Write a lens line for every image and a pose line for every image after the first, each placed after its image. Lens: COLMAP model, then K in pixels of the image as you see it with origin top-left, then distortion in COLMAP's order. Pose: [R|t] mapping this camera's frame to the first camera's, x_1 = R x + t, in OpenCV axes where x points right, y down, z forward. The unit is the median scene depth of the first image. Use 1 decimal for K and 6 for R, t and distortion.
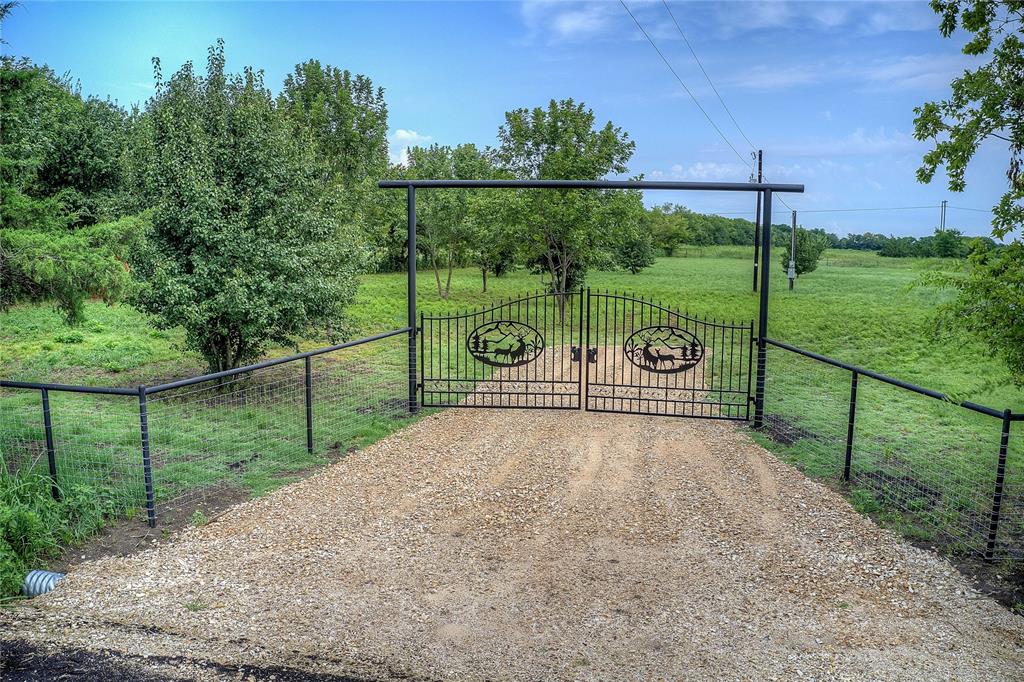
lens RADIAL K [[802.2, 0, 512.0], [0, 802.2, 341.0], [0, 0, 1]] dist [-0.194330, 0.019577]
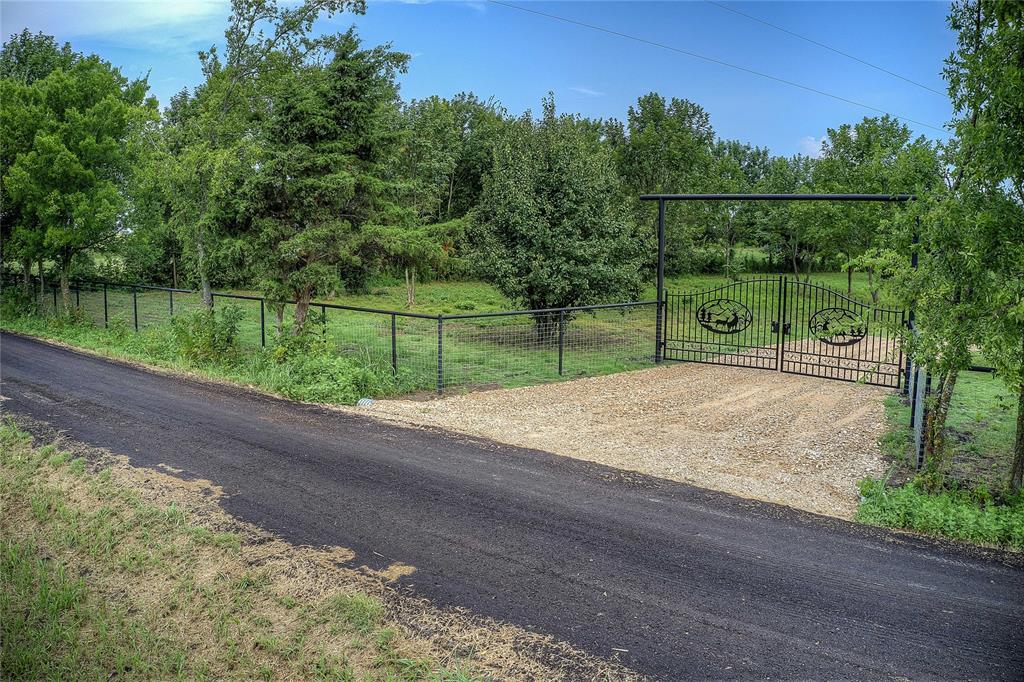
lens RADIAL K [[802.2, 0, 512.0], [0, 802.2, 341.0], [0, 0, 1]] dist [-0.194330, 0.019577]
pose [[0.853450, 0.066741, -0.516884, 0.374062], [-0.067823, 0.997556, 0.016821, 0.046121], [0.516743, 0.020701, 0.855890, -0.307407]]
